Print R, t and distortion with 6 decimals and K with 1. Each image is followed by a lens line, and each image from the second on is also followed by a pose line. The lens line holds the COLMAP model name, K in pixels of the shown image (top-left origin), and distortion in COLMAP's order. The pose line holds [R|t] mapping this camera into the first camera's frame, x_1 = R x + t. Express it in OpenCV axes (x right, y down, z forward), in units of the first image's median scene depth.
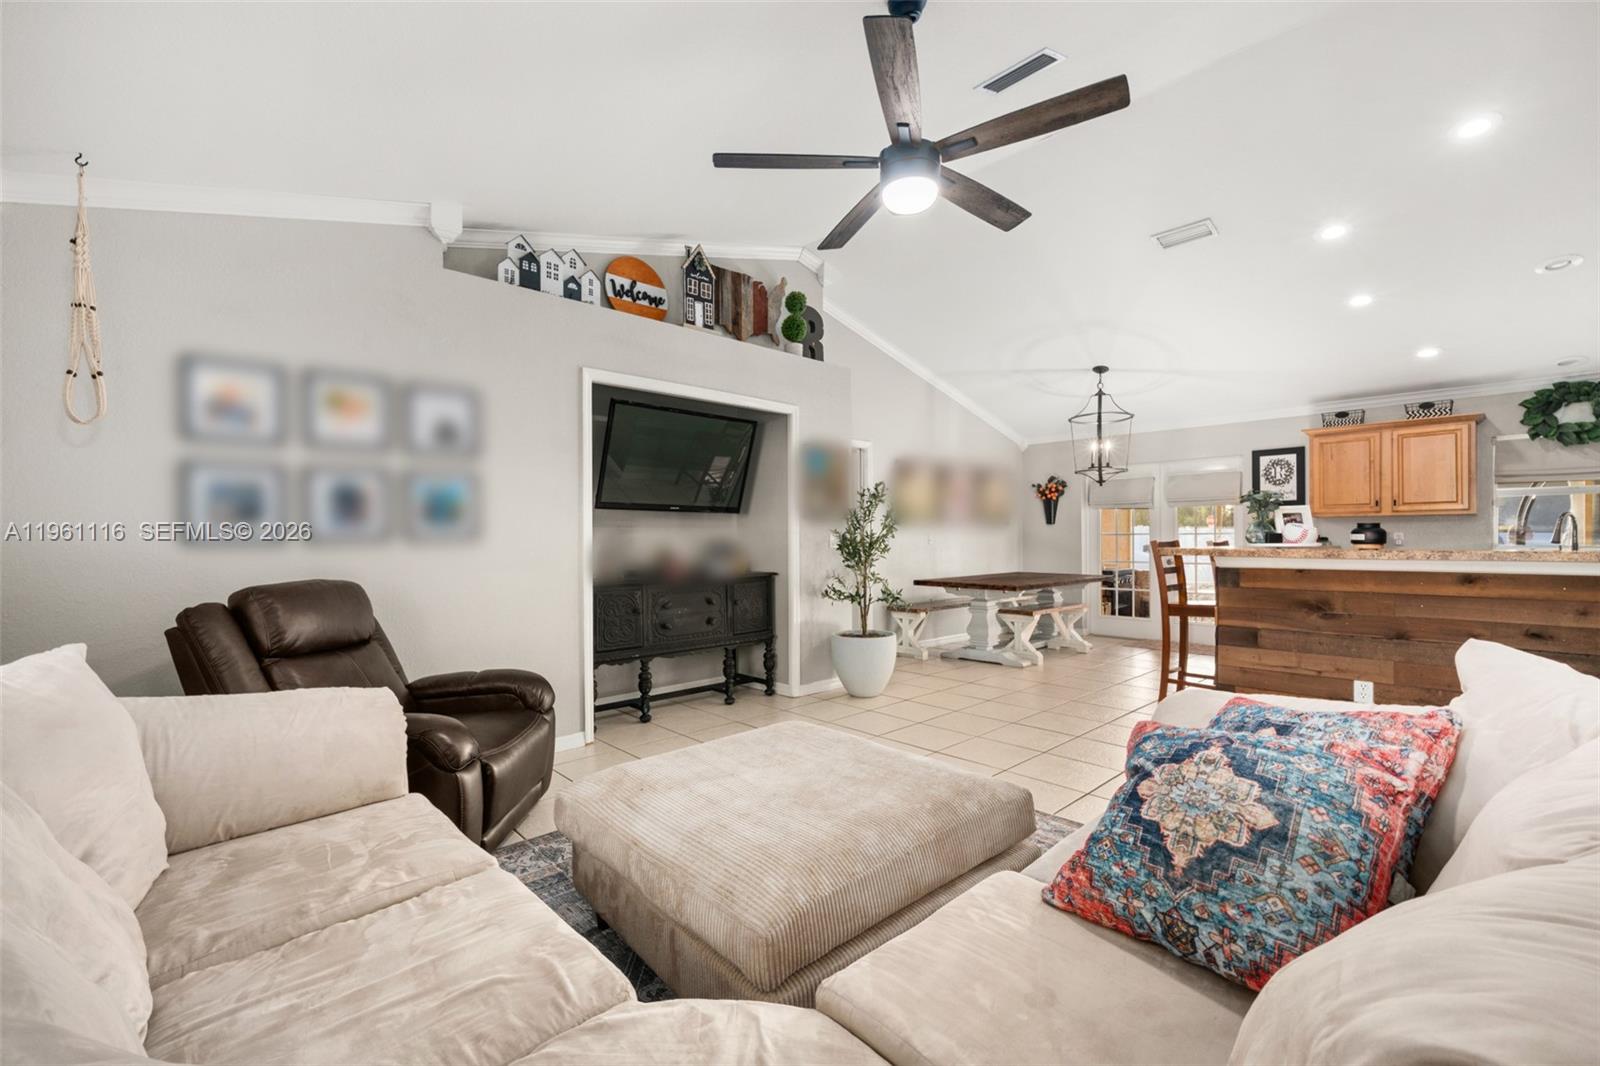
lens RADIAL K [[672.0, 0, 787.3], [0, 672.0, 536.2], [0, 0, 1]] dist [-0.000008, 0.000179]
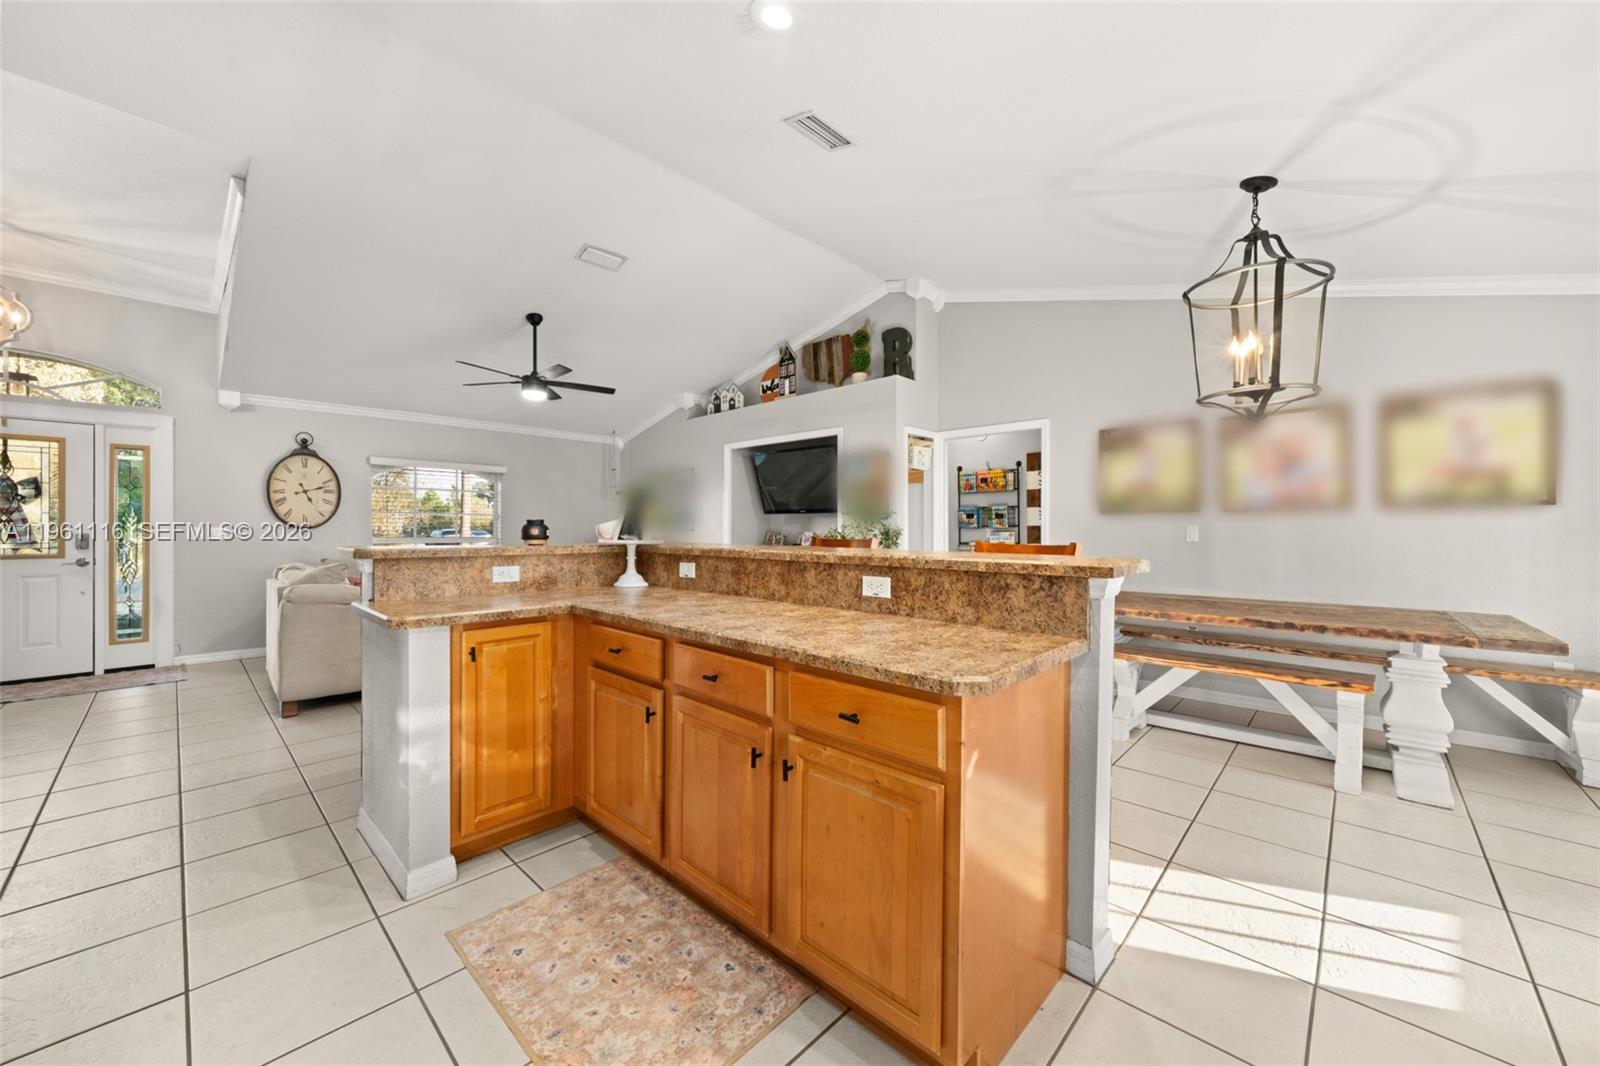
lens RADIAL K [[599.7, 0, 784.0], [0, 599.7, 531.8], [0, 0, 1]] dist [-0.003022, -0.000126]
pose [[0.054882, 0.006320, -0.998473, 1.261219], [0.000159, 0.999980, 0.006339, -0.004578], [0.998493, -0.000507, 0.054879, 0.924033]]
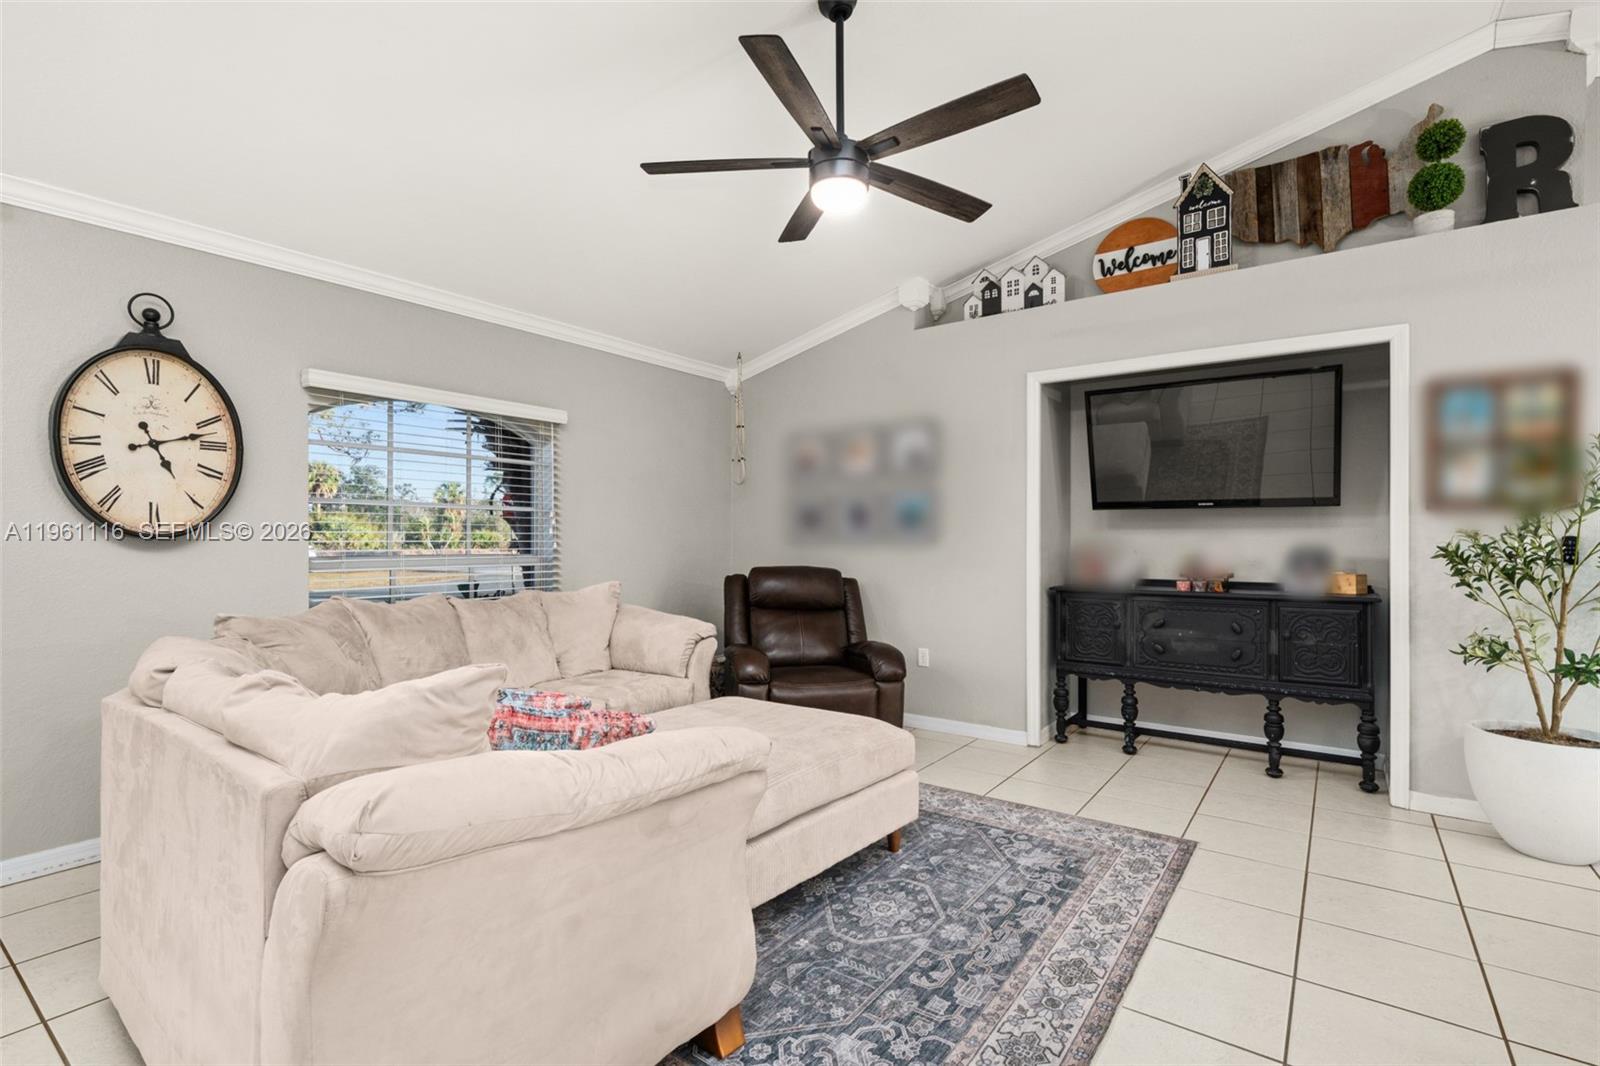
lens RADIAL K [[749.7, 0, 782.3], [0, 749.7, 539.1], [0, 0, 1]] dist [0.001538, 0.000891]
pose [[0.184093, 0.004687, -0.982898, 0.636532], [0.000218, 0.999988, 0.004809, -0.005032], [0.982909, -0.001100, 0.184090, 0.365469]]
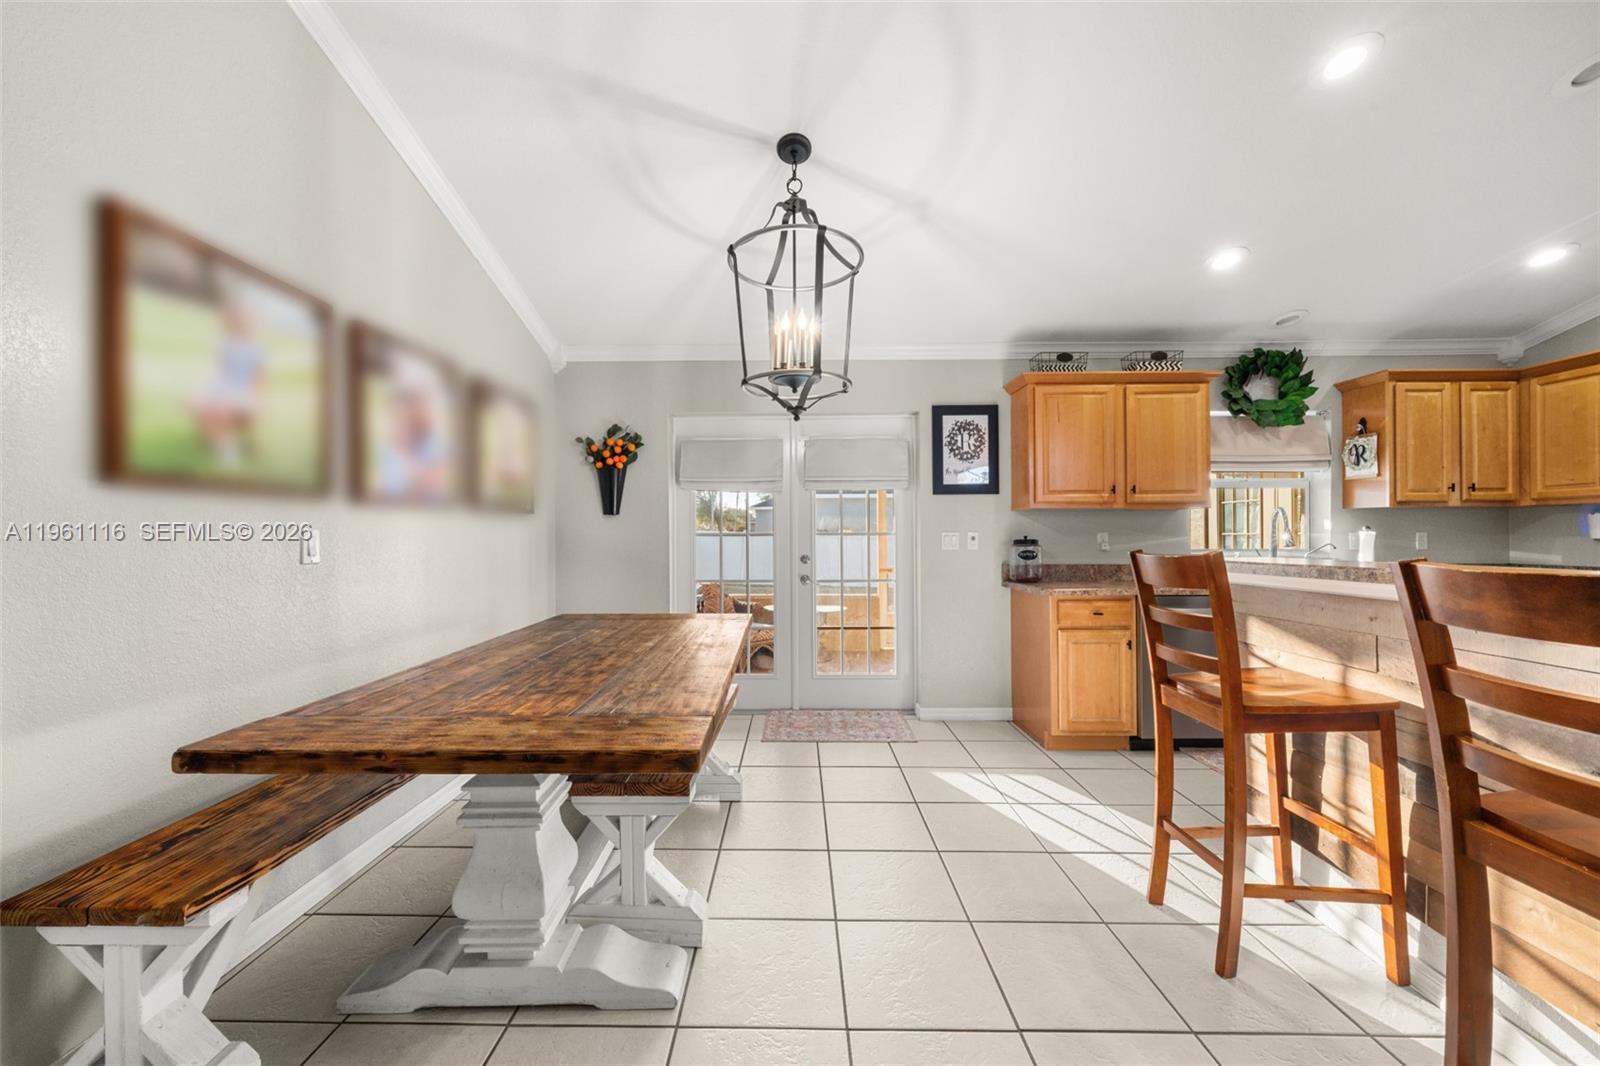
lens RADIAL K [[599.7, 0, 784.0], [0, 599.7, 531.8], [0, 0, 1]] dist [-0.003022, -0.000126]
pose [[0.691448, 0.005450, 0.722405, 0.269612], [-0.000091, 0.999972, -0.007458, -0.002270], [-0.722426, 0.005091, 0.691430, 1.071542]]
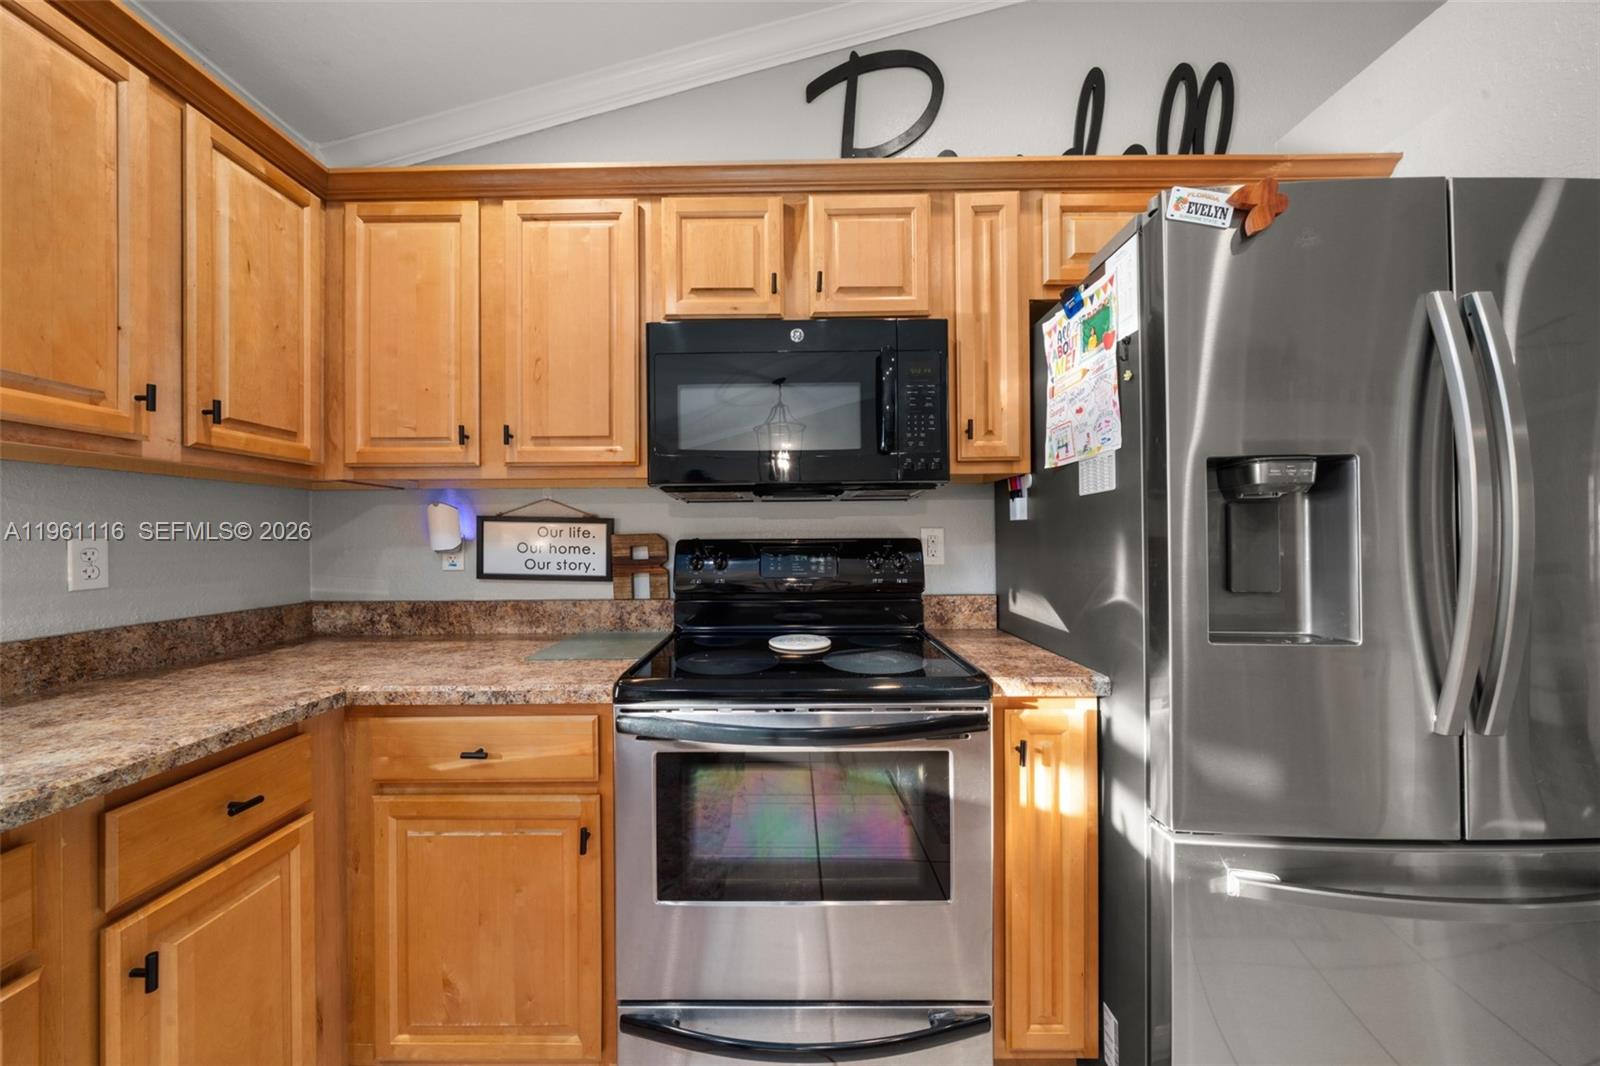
lens RADIAL K [[543.2, 0, 789.4], [0, 543.2, 537.0], [0, 0, 1]] dist [-0.005524, 0.000057]
pose [[-0.731470, 0.009054, 0.681813, 1.095961], [0.007520, 0.999958, -0.005212, -0.004156], [-0.681832, 0.001315, -0.731508, 0.960552]]
